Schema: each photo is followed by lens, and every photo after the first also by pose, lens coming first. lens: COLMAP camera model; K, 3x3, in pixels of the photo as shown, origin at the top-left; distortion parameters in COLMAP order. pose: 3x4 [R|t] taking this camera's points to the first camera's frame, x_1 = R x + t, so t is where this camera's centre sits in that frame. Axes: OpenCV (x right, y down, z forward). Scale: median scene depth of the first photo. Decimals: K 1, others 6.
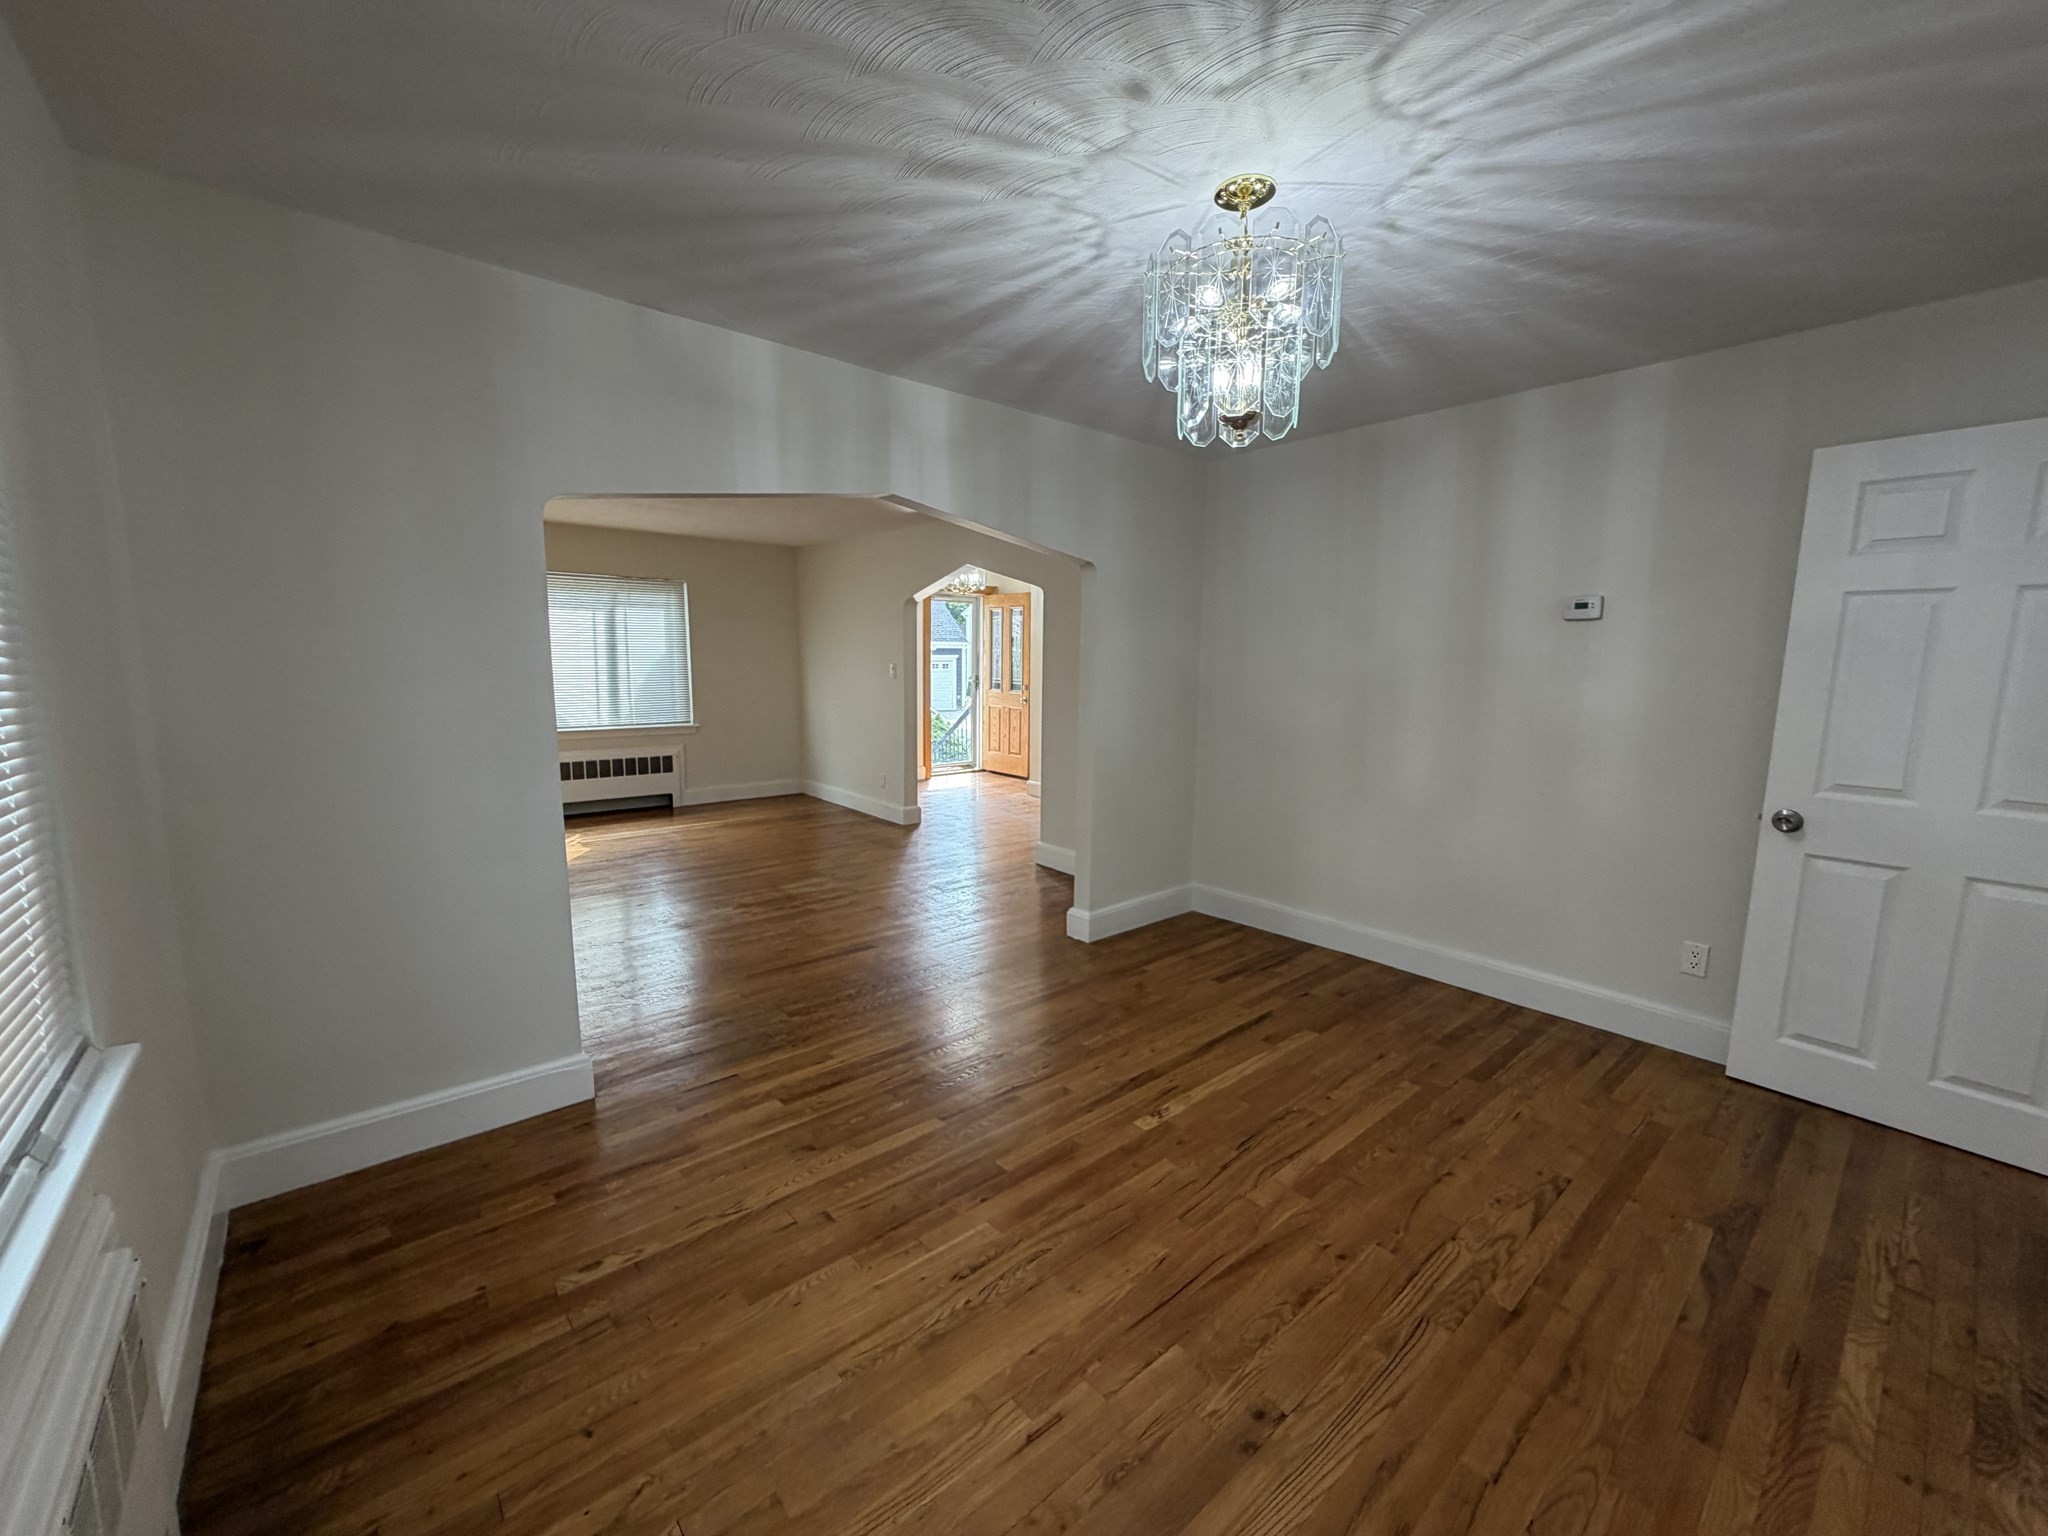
lens RADIAL K [[815.6, 0, 1017.1], [0, 815.6, 770.1], [0, 0, 1]] dist [0.000952, 0.000363]
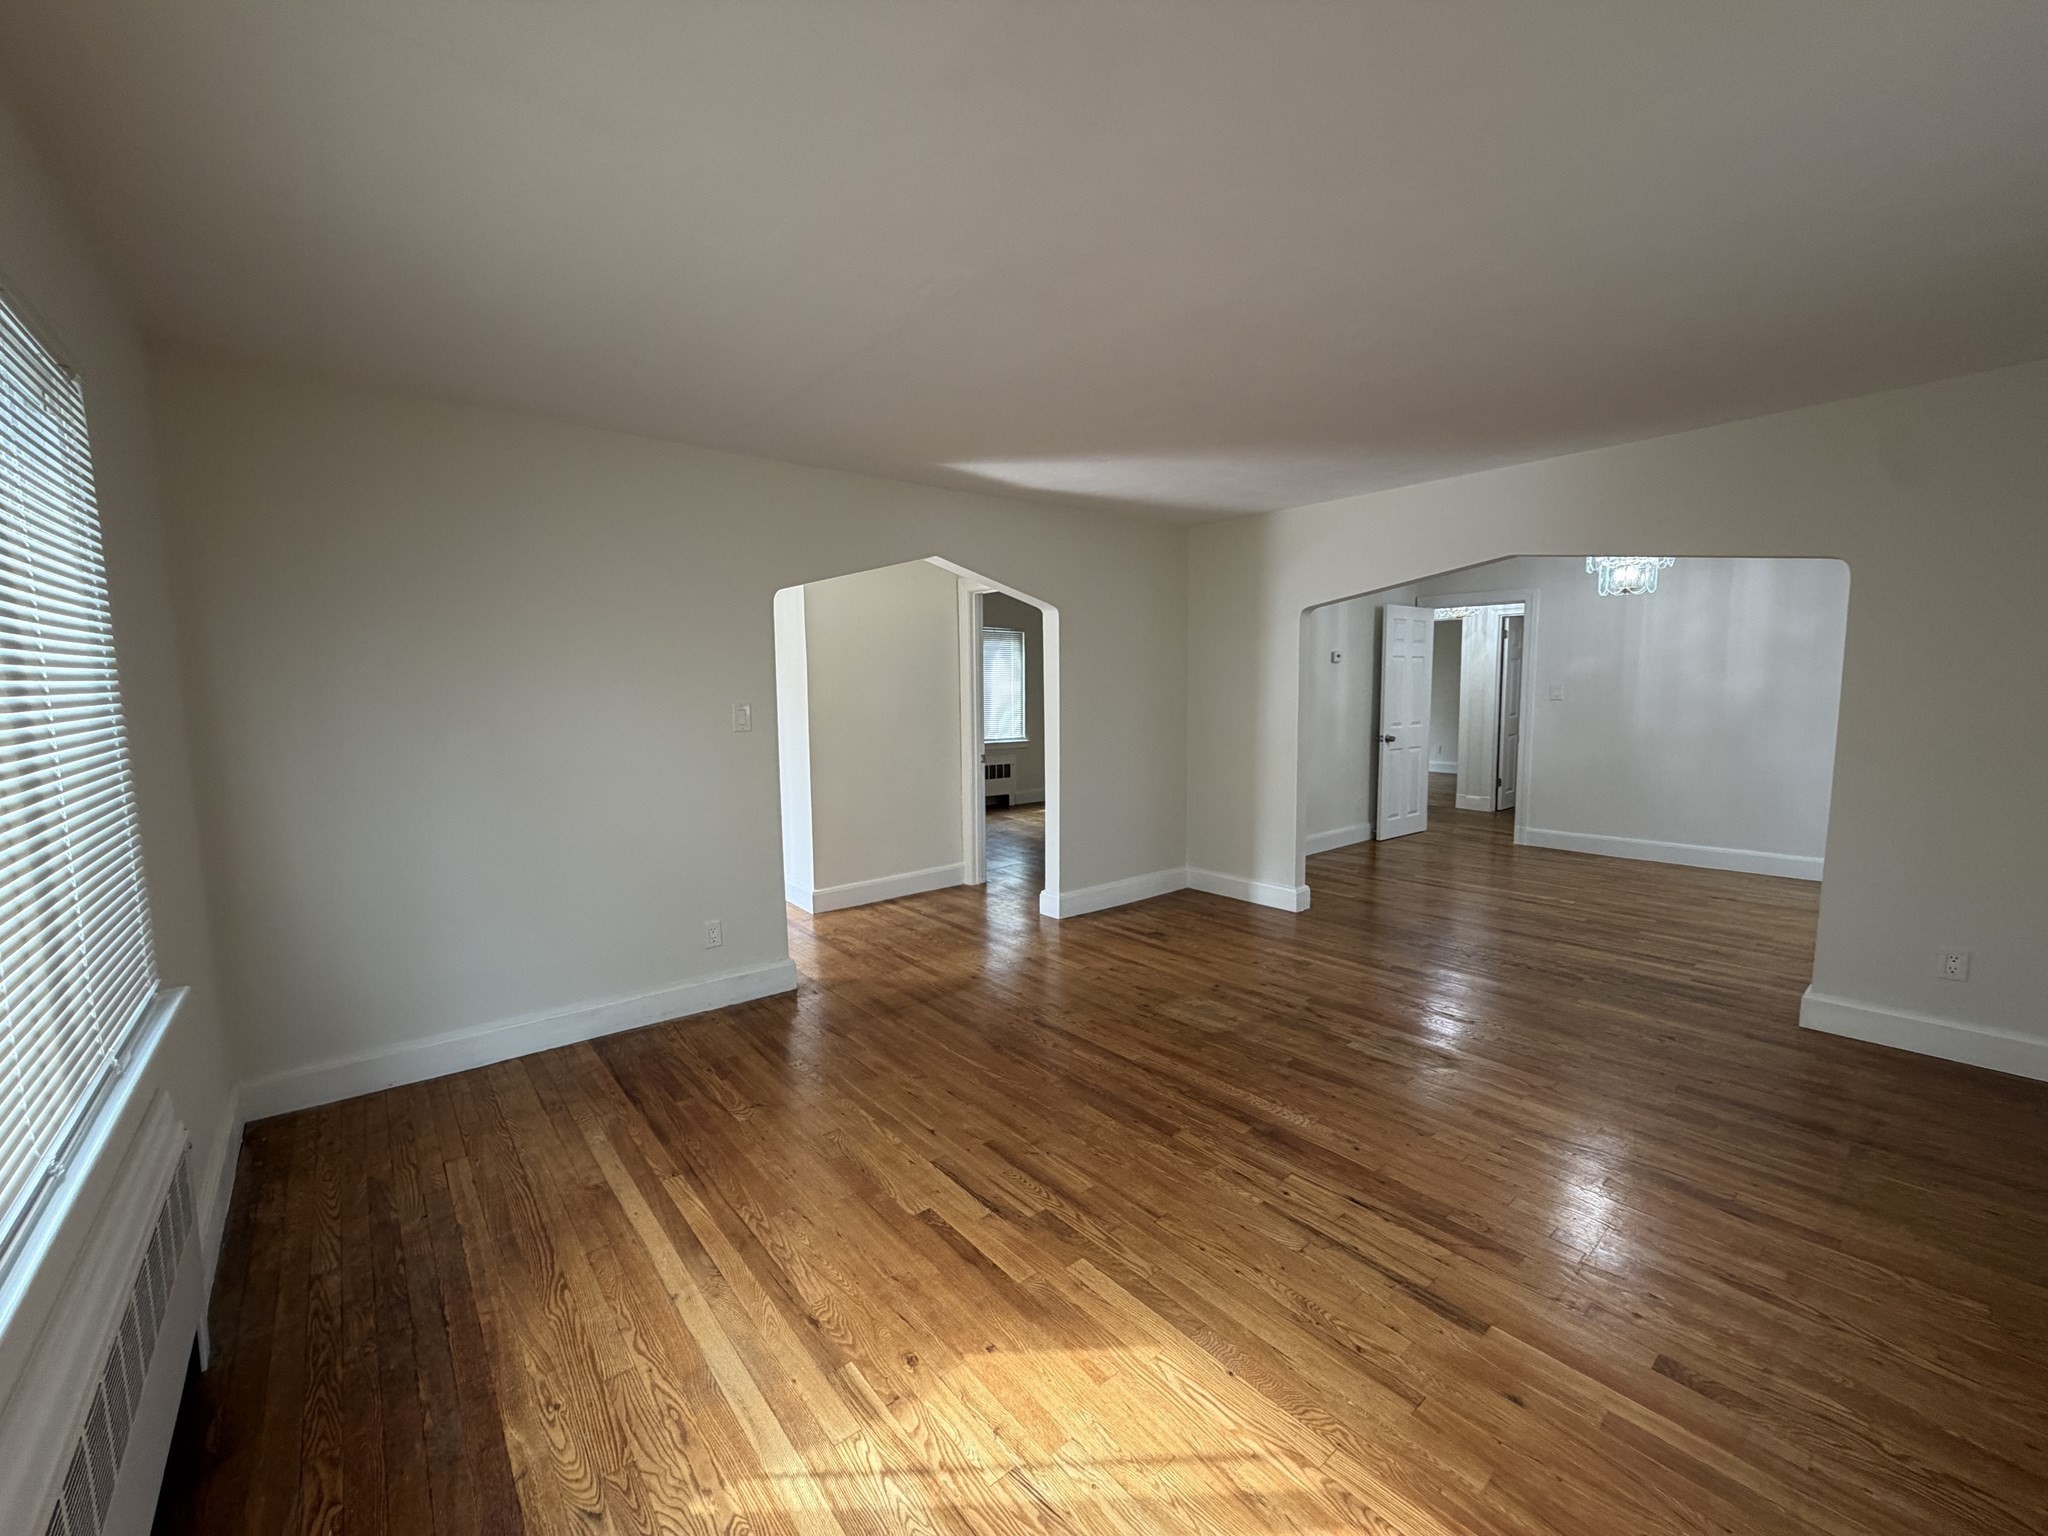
lens RADIAL K [[815.6, 0, 1017.1], [0, 815.6, 770.1], [0, 0, 1]] dist [0.000952, 0.000363]
pose [[0.022397, -0.114711, 0.993146, -1.808229], [0.149345, 0.982633, 0.110129, -0.320762], [-0.988531, 0.145855, 0.039140, 2.146059]]
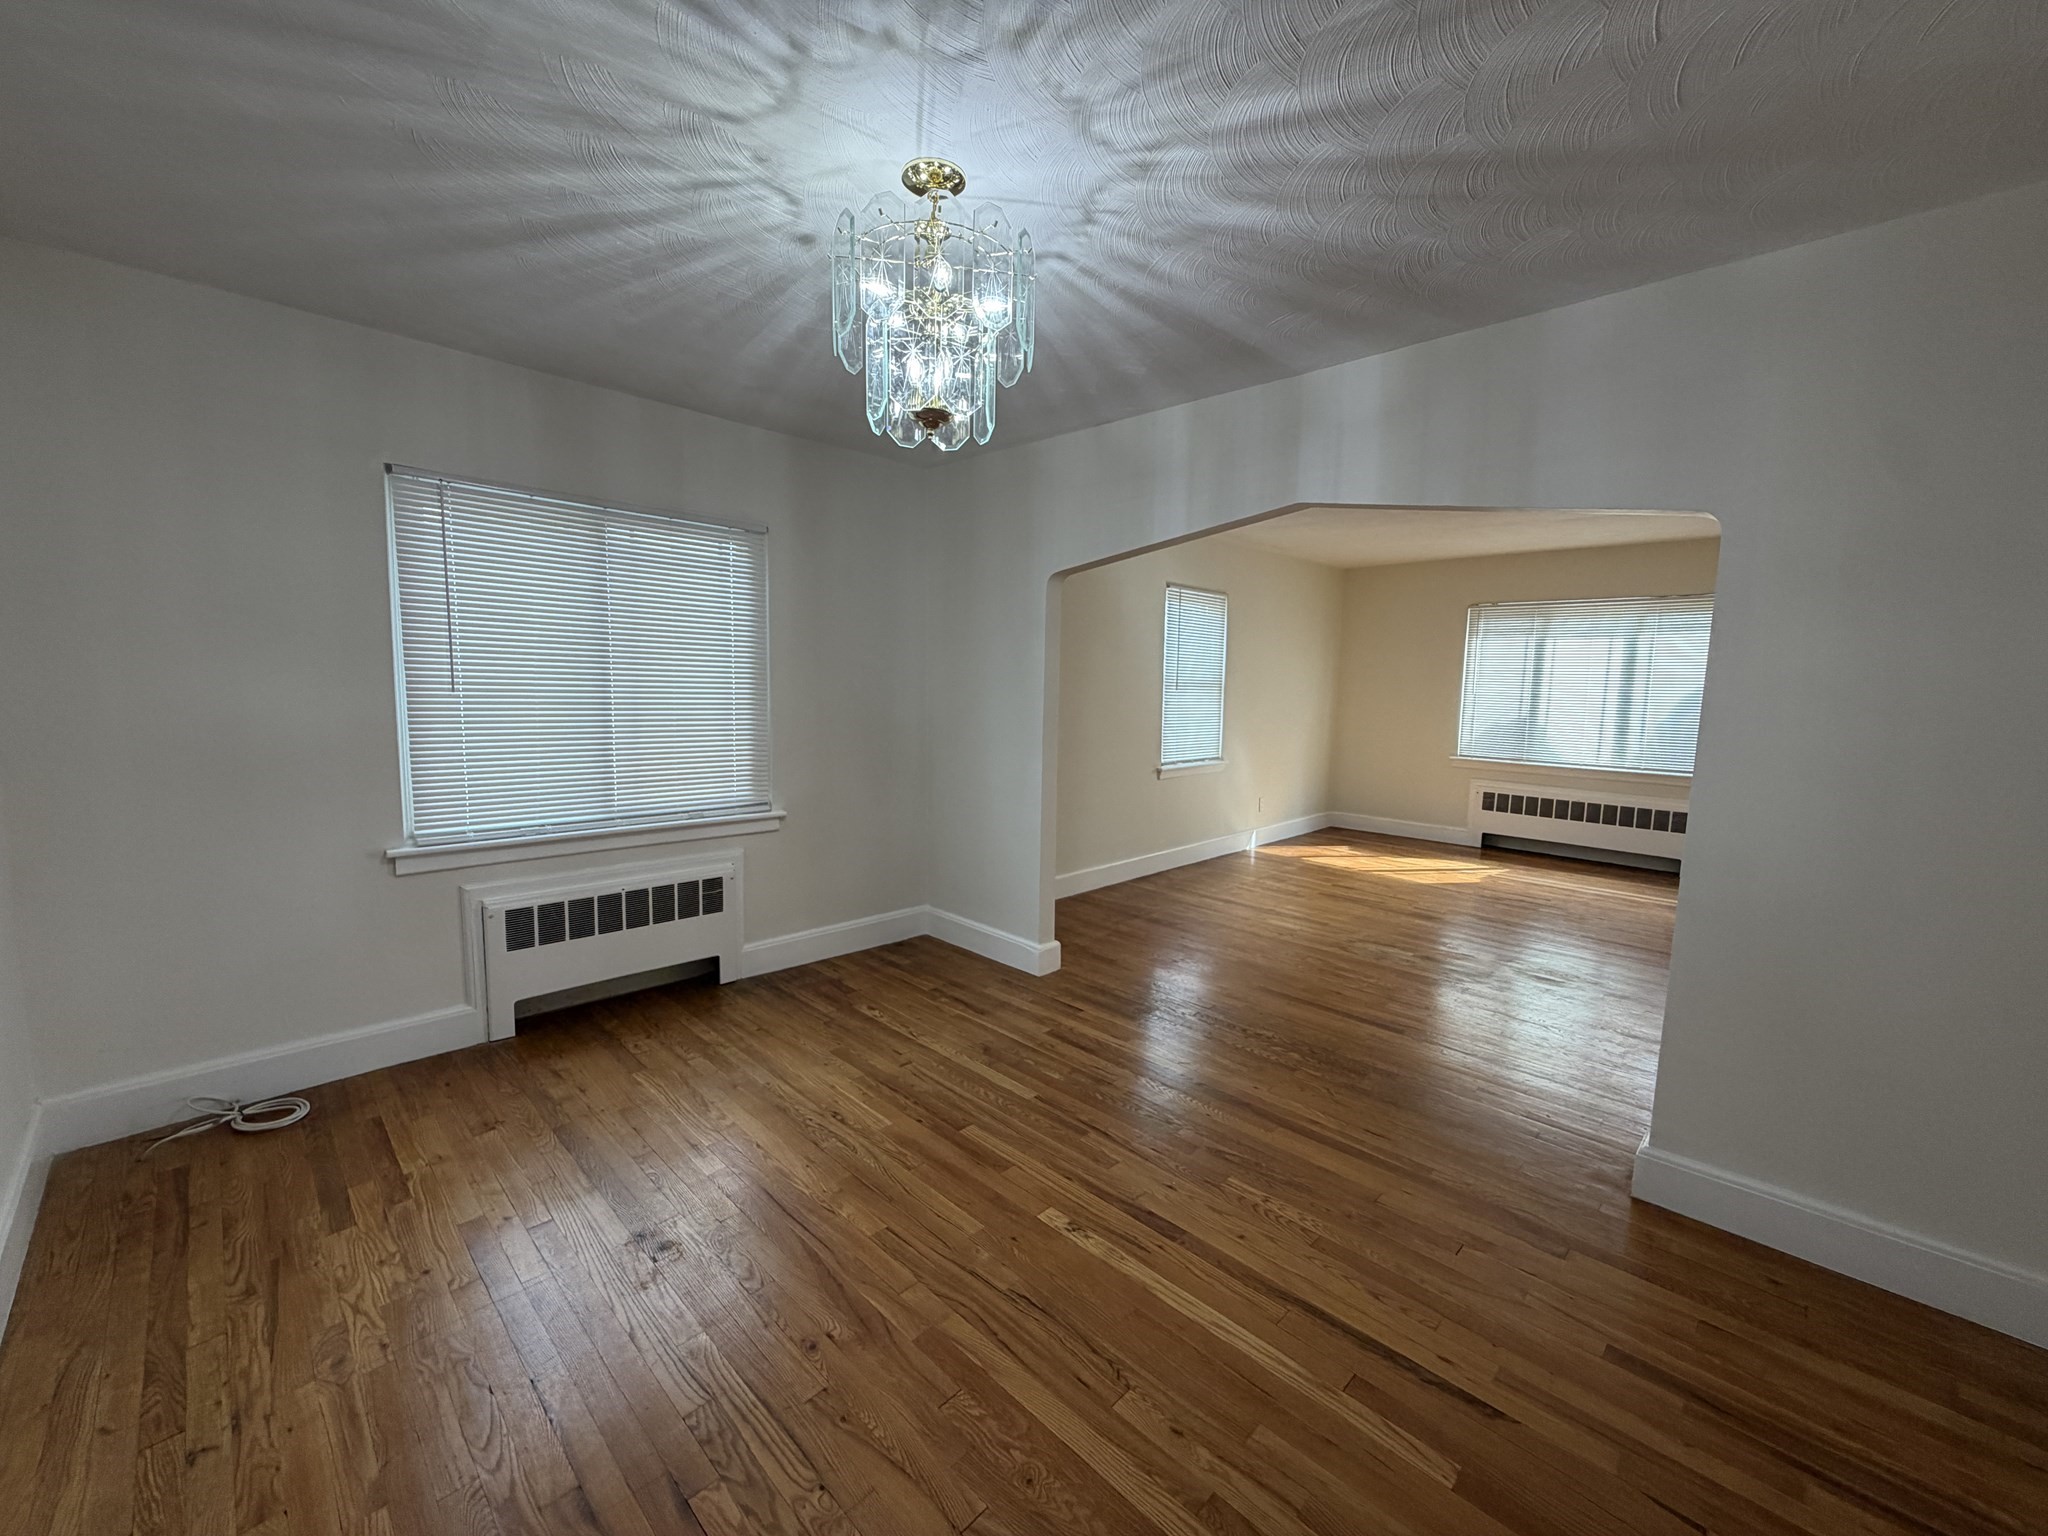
lens RADIAL K [[815.6, 0, 1017.1], [0, 815.6, 770.1], [0, 0, 1]] dist [0.000952, 0.000363]
pose [[0.077359, 0.105105, -0.991448, 0.904610], [-0.150624, 0.984246, 0.092589, -0.097625], [0.985560, 0.142173, 0.091972, 0.774607]]
